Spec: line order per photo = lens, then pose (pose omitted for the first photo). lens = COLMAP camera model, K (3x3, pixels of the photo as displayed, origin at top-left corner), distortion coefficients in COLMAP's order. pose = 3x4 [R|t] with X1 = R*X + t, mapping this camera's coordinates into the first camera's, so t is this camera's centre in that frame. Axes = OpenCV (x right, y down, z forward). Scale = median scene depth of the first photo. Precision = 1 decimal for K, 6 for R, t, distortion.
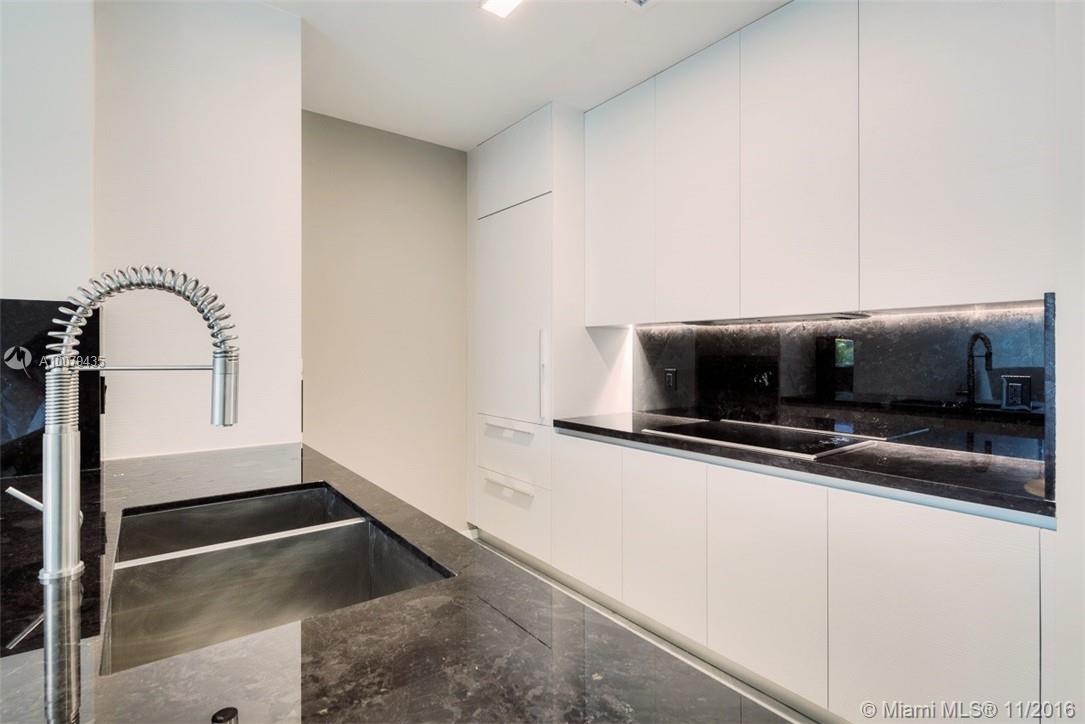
lens RADIAL K [[525.5, 0, 529.2], [0, 525.5, 354.6], [0, 0, 1]] dist [0.003605, -0.004077]
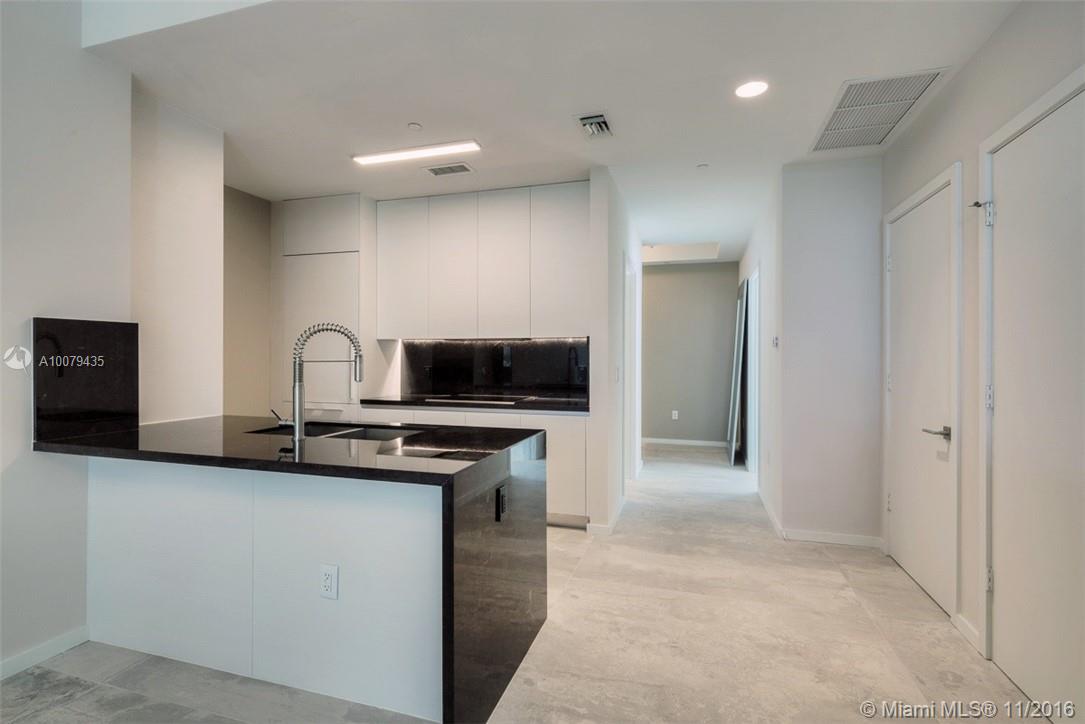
lens RADIAL K [[525.5, 0, 541.3], [0, 525.5, 359.0], [0, 0, 1]] dist [0.003605, -0.004077]
pose [[0.802969, -0.000556, 0.596021, -0.427542], [0.000236, 1.000000, 0.000615, 0.003800], [-0.596021, -0.000353, 0.802969, -0.530915]]
